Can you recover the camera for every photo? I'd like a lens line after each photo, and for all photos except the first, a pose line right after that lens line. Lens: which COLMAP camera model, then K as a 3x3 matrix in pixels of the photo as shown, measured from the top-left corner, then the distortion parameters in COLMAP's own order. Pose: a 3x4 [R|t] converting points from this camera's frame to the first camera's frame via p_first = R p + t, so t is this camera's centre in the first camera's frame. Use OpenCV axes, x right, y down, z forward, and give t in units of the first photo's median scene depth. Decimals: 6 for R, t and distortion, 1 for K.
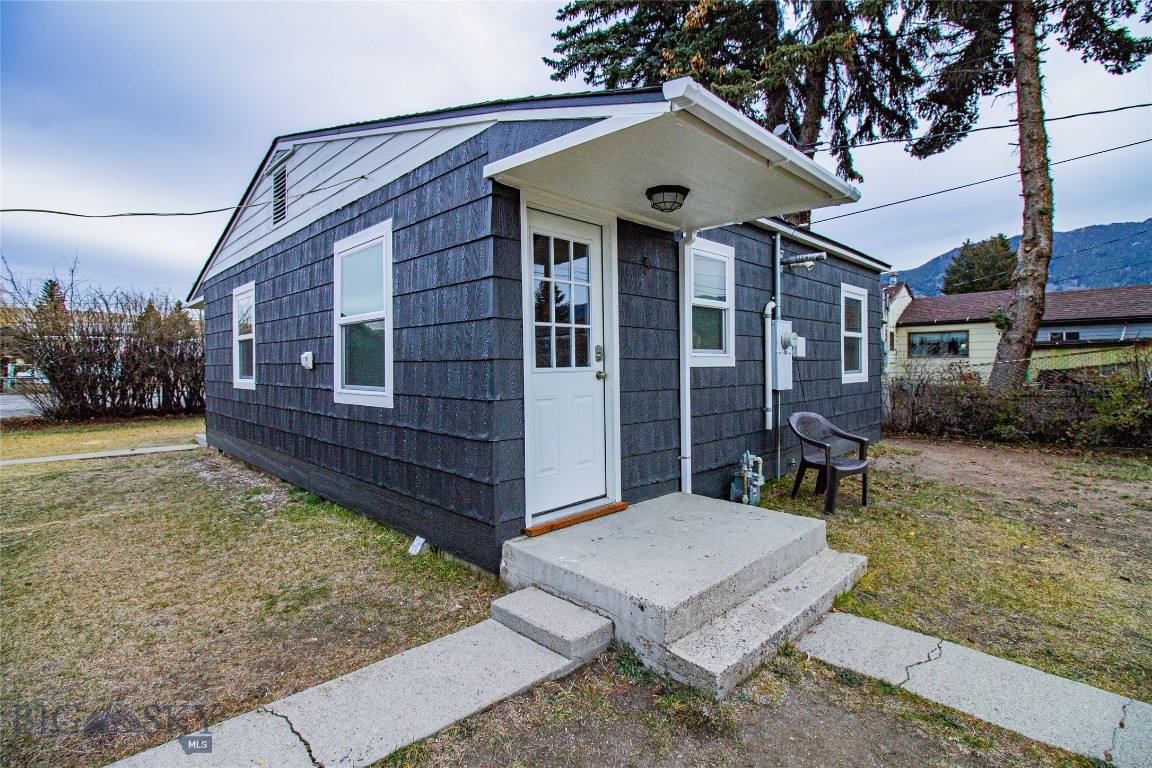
lens RADIAL K [[536.1, 0, 579.2], [0, 536.1, 365.0], [0, 0, 1]] dist [0.002363, -0.016044]
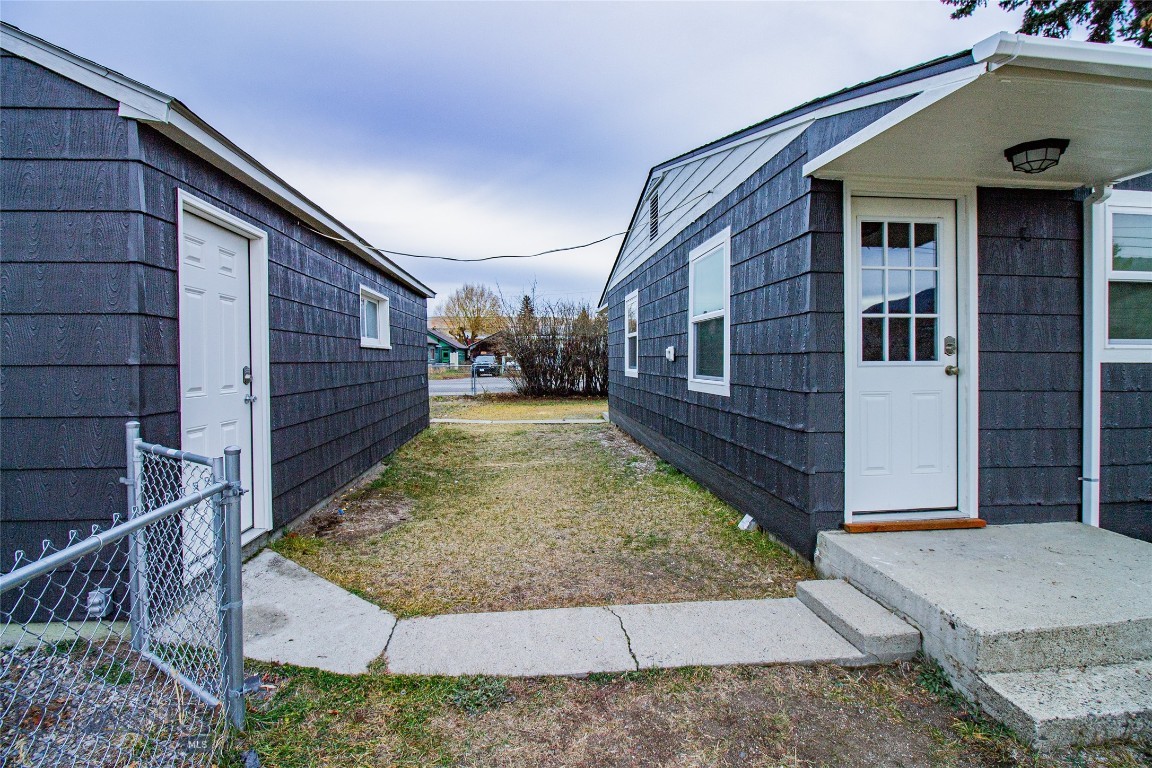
lens RADIAL K [[536.1, 0, 579.2], [0, 536.1, 365.0], [0, 0, 1]] dist [0.002363, -0.016044]
pose [[0.773646, 0.013540, -0.633473, 0.126842], [-0.005918, 0.999882, 0.014145, 0.001145], [0.633590, -0.007194, 0.773635, -0.064693]]
